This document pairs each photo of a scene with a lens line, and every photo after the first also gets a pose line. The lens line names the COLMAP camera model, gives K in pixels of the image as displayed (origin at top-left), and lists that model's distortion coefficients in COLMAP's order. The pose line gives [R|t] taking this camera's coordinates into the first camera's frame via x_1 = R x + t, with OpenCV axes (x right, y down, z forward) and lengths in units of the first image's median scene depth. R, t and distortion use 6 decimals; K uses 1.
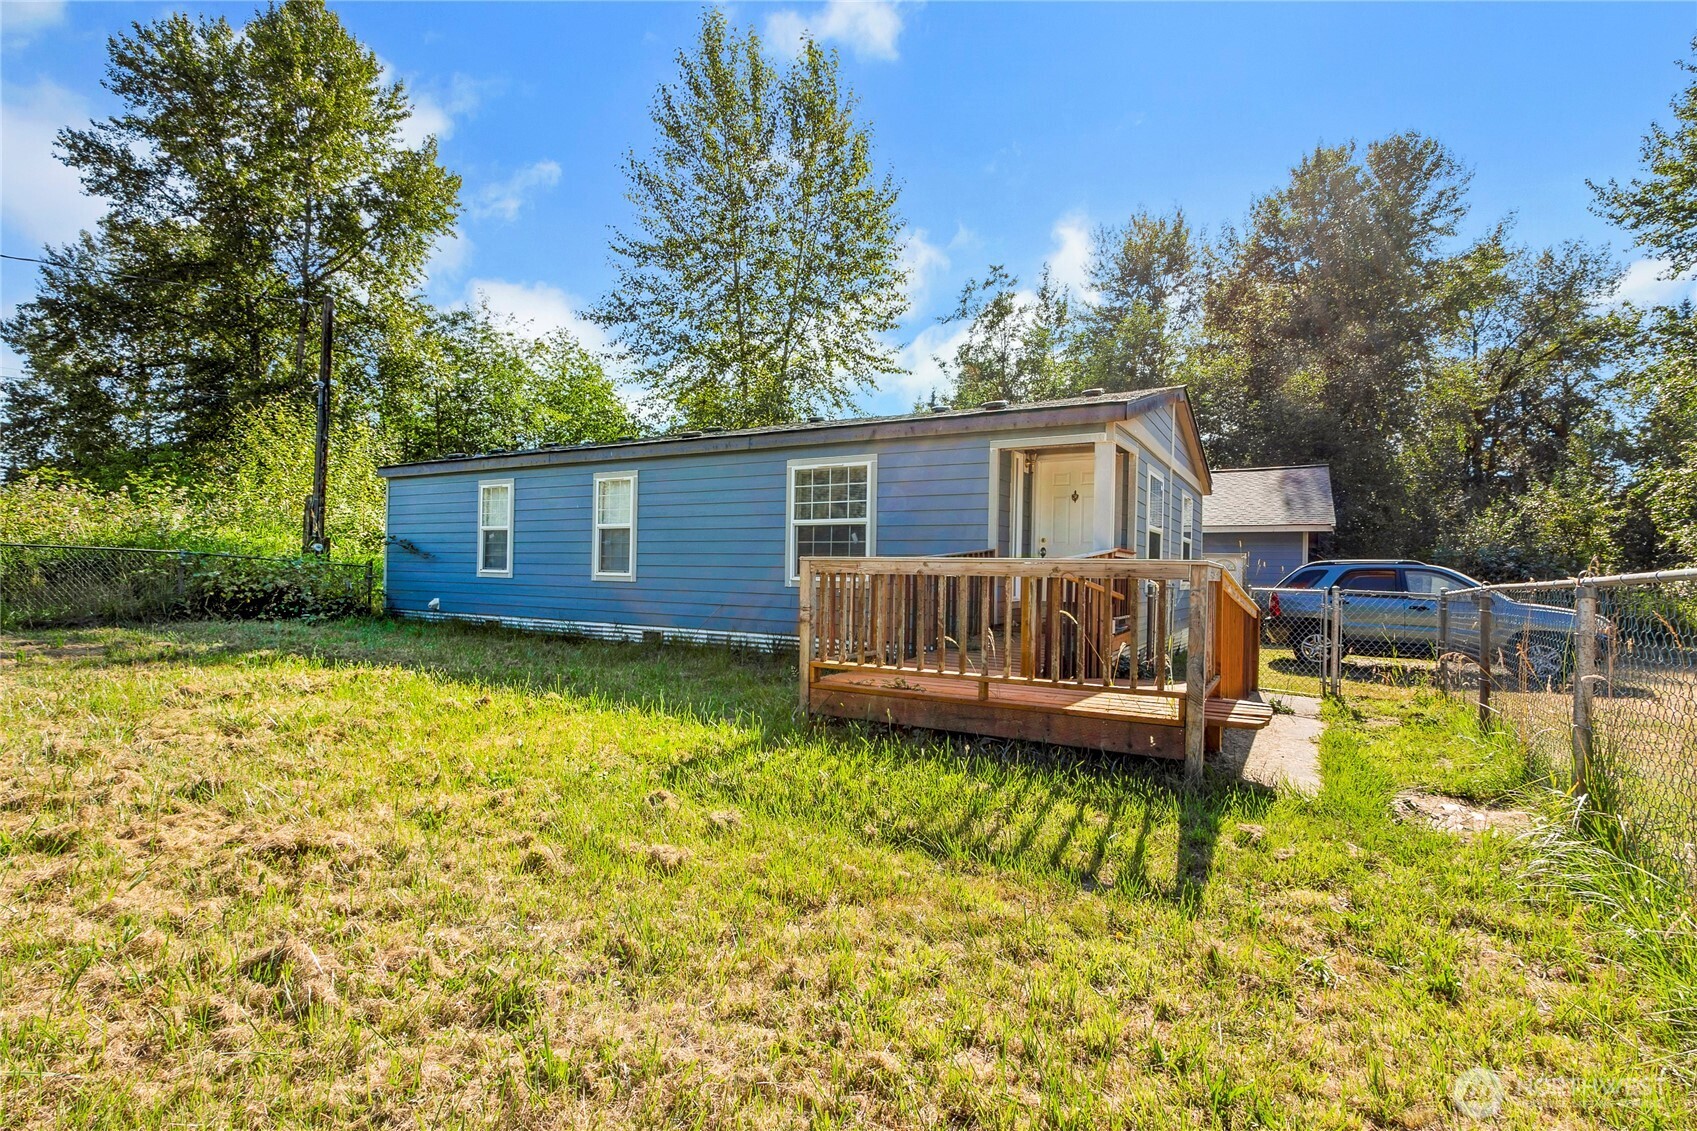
lens RADIAL K [[809.3, 0, 846.9], [0, 809.3, 558.5], [0, 0, 1]] dist [0.001185, 0.000029]
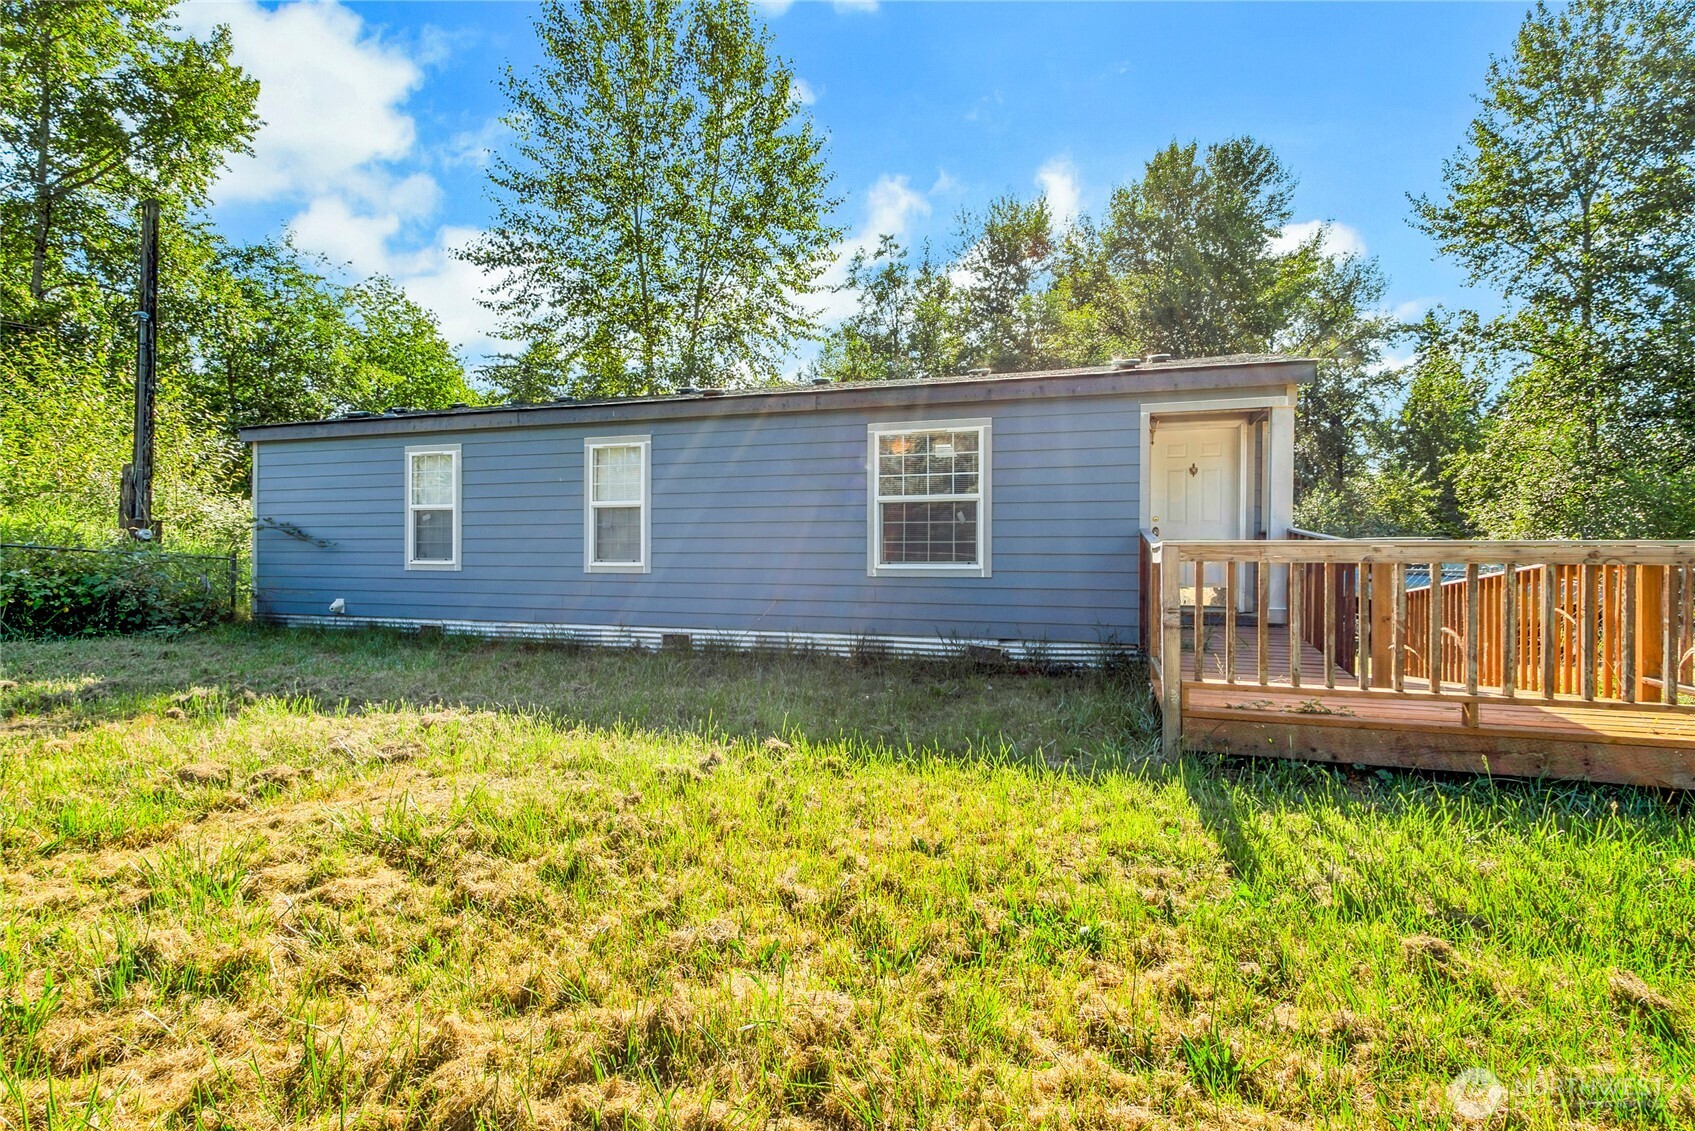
lens RADIAL K [[817.8, 0, 822.6], [0, 817.8, 544.4], [0, 0, 1]] dist [0.001456, -0.000449]
pose [[0.977140, -0.011534, 0.212285, -0.118025], [0.010310, 0.999923, 0.006871, -0.001715], [-0.212348, -0.004526, 0.977184, 0.075408]]
